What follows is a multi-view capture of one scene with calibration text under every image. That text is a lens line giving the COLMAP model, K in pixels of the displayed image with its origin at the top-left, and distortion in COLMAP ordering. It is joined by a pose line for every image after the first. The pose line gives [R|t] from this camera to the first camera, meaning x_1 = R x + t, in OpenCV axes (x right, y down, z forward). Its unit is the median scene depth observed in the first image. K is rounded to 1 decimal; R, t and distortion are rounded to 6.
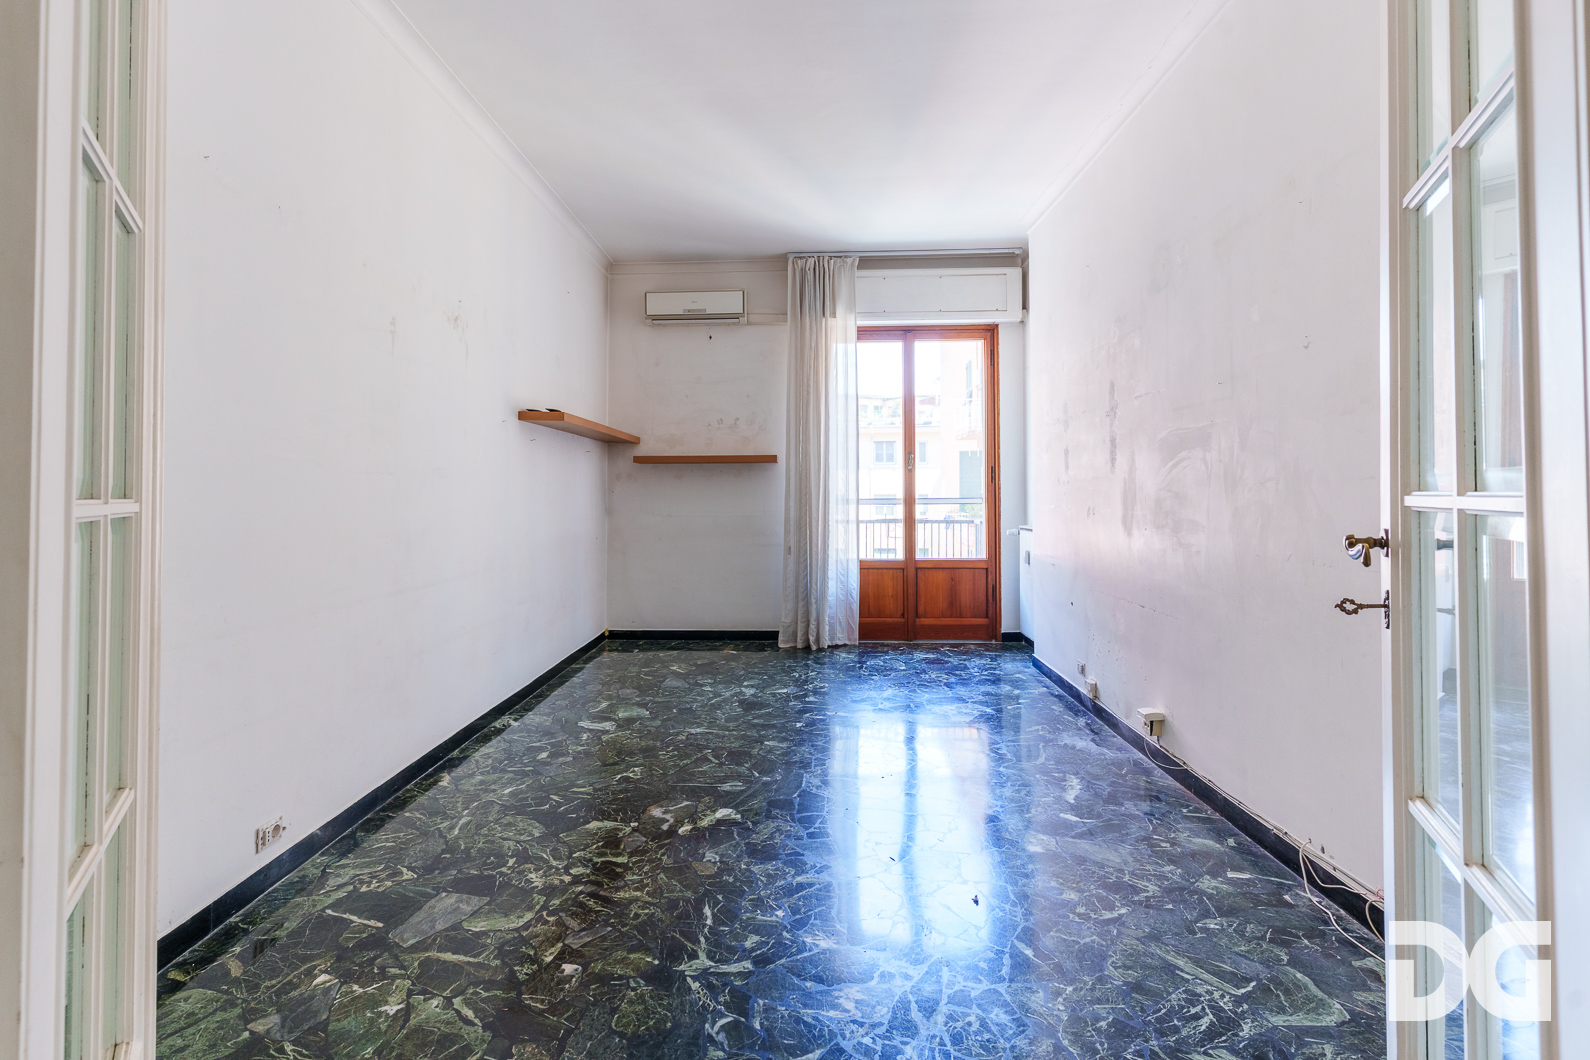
lens RADIAL K [[769.5, 0, 780.7], [0, 769.5, 472.5], [0, 0, 1]] dist [-0.000500, -0.000103]
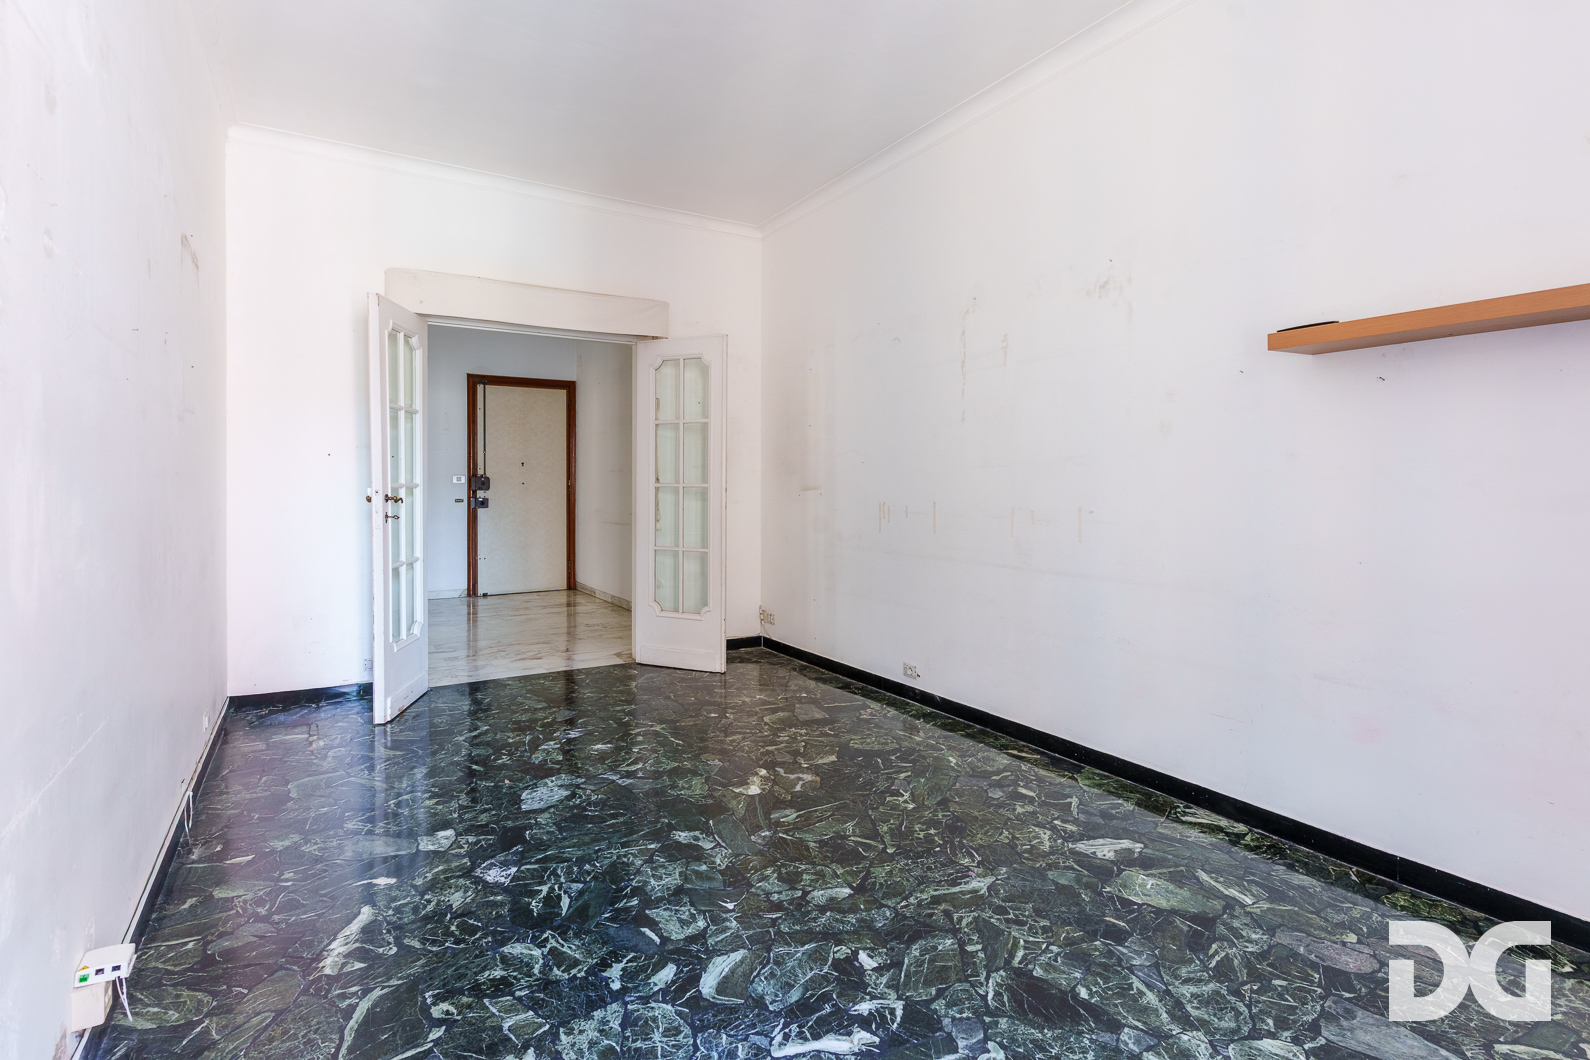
lens RADIAL K [[731.3, 0, 760.6], [0, 731.3, 480.4], [0, 0, 1]] dist [0.000758, -0.000019]
pose [[-0.846455, 0.002605, -0.532453, 0.234322], [0.016779, 0.999622, -0.021784, 0.023802], [0.532195, -0.027373, -0.846179, 0.980014]]
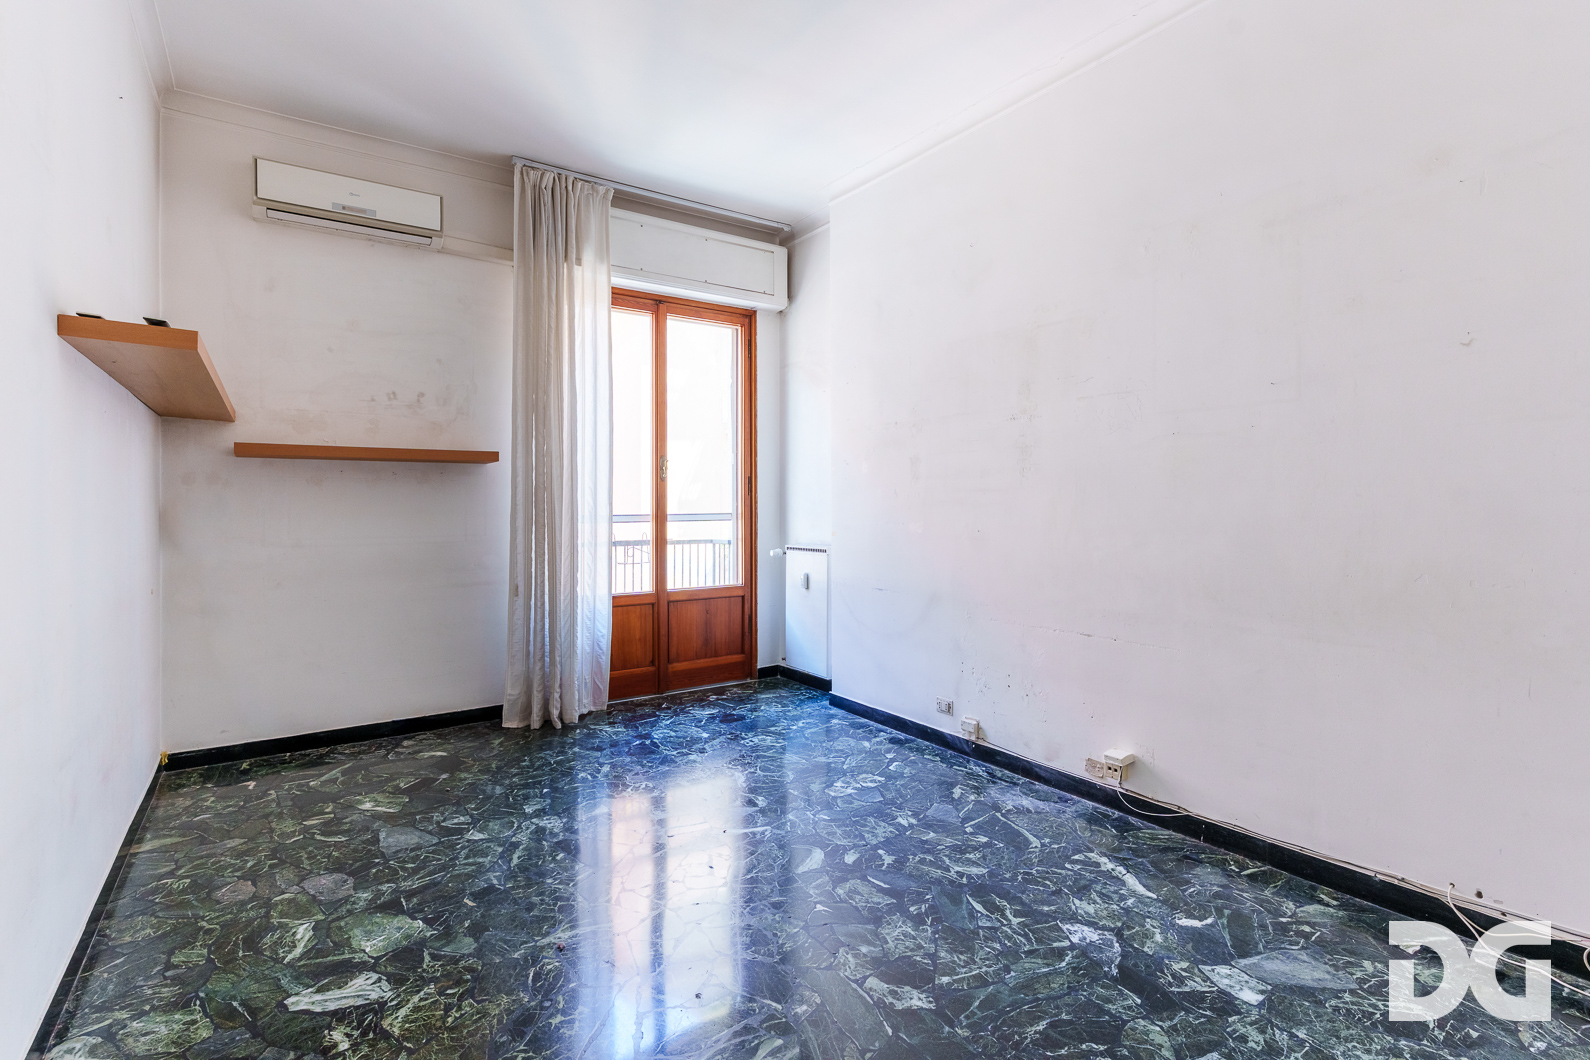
lens RADIAL K [[748.3, 0, 780.4], [0, 748.3, 509.3], [0, 0, 1]] dist [0.001858, 0.000359]
pose [[0.800406, -0.002055, 0.599455, -0.213435], [-0.015013, 0.999612, 0.023473, 0.009297], [-0.599270, -0.027787, 0.800064, 0.339458]]
